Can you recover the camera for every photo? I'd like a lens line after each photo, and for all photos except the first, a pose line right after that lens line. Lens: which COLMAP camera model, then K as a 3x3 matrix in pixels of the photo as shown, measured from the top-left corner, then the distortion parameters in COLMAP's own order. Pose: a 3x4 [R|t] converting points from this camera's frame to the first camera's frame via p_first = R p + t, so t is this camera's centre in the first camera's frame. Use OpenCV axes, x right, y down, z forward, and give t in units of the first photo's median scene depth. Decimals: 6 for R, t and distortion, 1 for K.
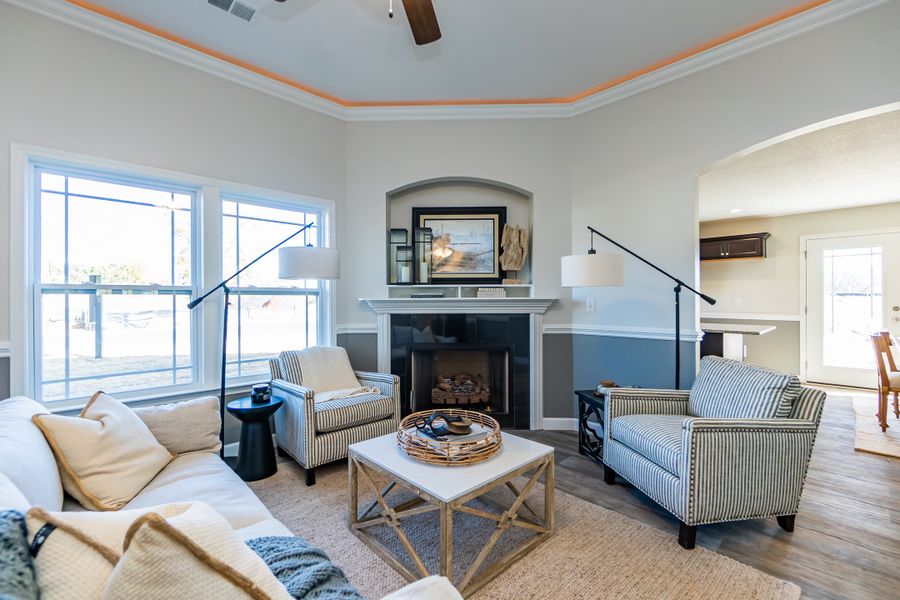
lens RADIAL K [[390.6, 0, 450.0], [0, 390.6, 300.0], [0, 0, 1]] dist [-0.002551, -0.000149]
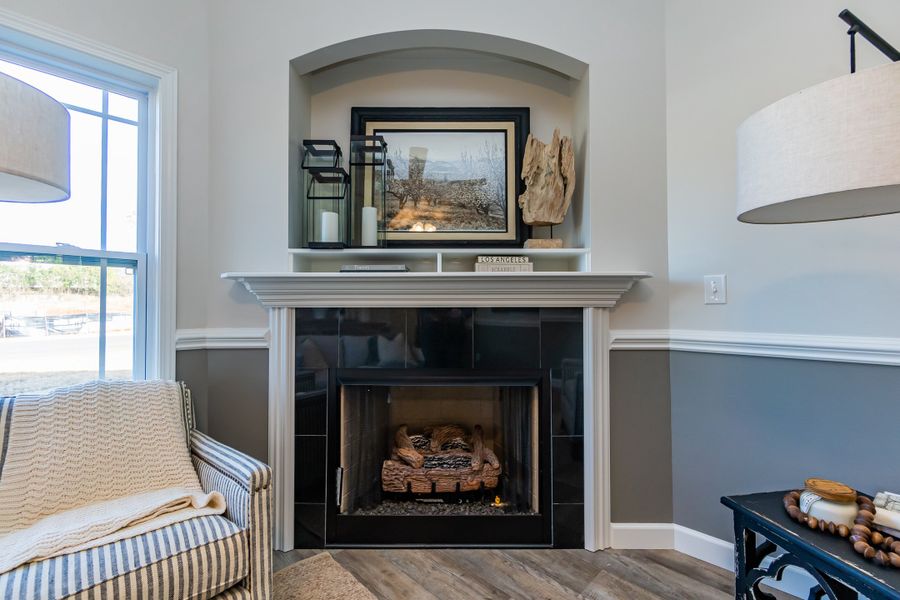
lens RADIAL K [[395.6, 0, 448.1], [0, 395.6, 299.5], [0, 0, 1]] dist [-0.001093, 0.000117]
pose [[0.999918, 0.002407, 0.012573, 0.029799], [-0.002195, 0.999855, -0.016878, 0.032748], [-0.012611, 0.016849, 0.999779, 0.504974]]
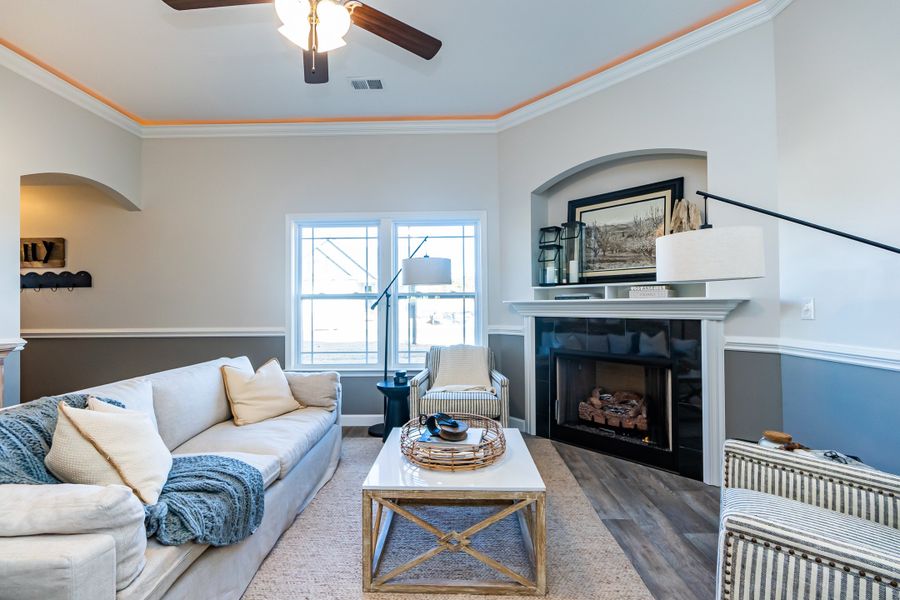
lens RADIAL K [[390.6, 0, 450.0], [0, 390.6, 300.0], [0, 0, 1]] dist [-0.002551, -0.000149]
pose [[0.706410, -0.009941, -0.707733, 0.382378], [0.005666, 0.999949, -0.008390, 0.001548], [0.707780, 0.001917, 0.706430, 0.164900]]
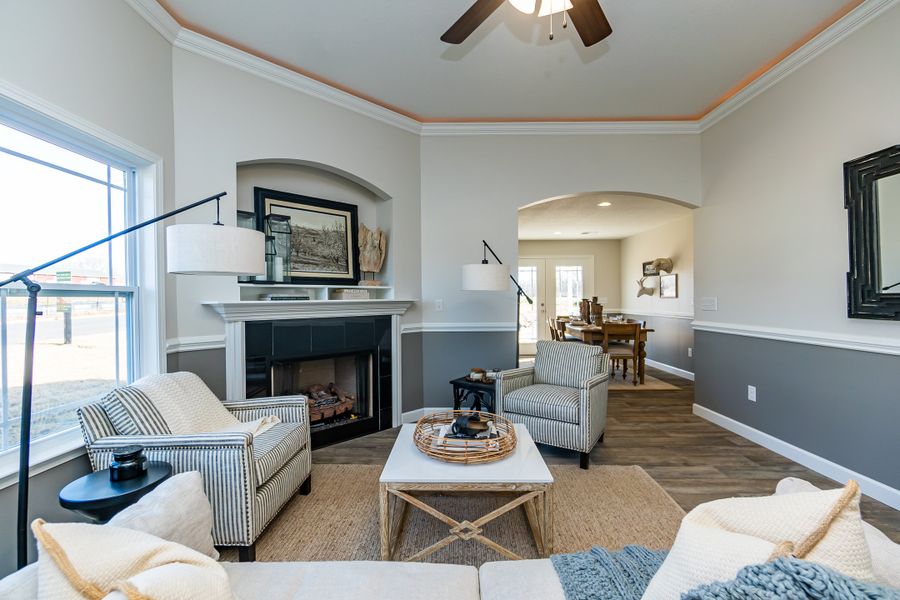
lens RADIAL K [[390.6, 0, 450.0], [0, 390.6, 300.0], [0, 0, 1]] dist [-0.002551, -0.000149]
pose [[0.702145, -0.004976, 0.712017, -0.414305], [0.004573, 0.999986, 0.002478, -0.006158], [-0.712019, 0.001516, 0.702158, 0.168116]]
